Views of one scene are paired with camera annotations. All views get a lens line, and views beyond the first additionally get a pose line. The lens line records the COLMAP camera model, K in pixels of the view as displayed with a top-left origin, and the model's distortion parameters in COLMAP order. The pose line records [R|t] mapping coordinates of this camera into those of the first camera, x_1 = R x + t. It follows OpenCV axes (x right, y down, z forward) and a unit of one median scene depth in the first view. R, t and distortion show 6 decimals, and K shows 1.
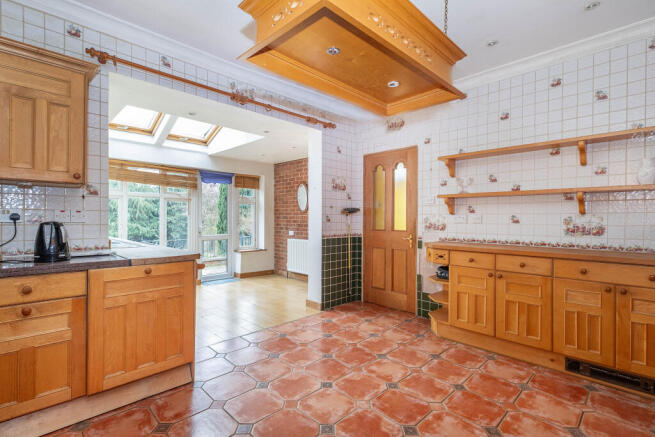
lens RADIAL K [[311.0, 0, 326.2], [0, 311.0, 217.6], [0, 0, 1]] dist [-0.000101, 0.000213]
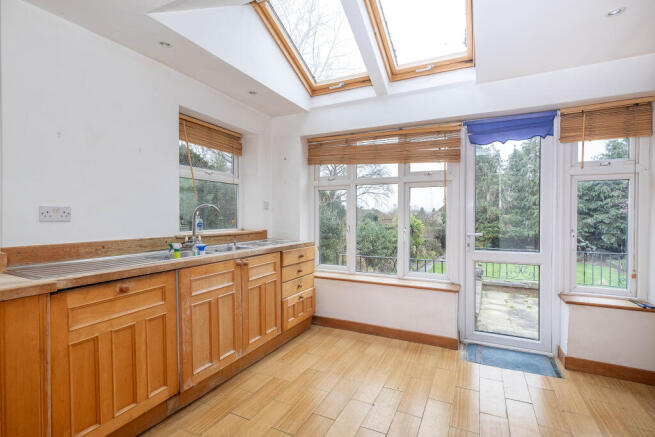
lens RADIAL K [[311.0, 0, 324.4], [0, 311.0, 217.4], [0, 0, 1]] dist [-0.000101, 0.000213]
pose [[0.323082, 0.007669, -0.946340, -0.000799], [-0.001664, 0.999970, 0.007536, 0.000201], [0.946369, -0.000860, 0.323086, 0.621850]]
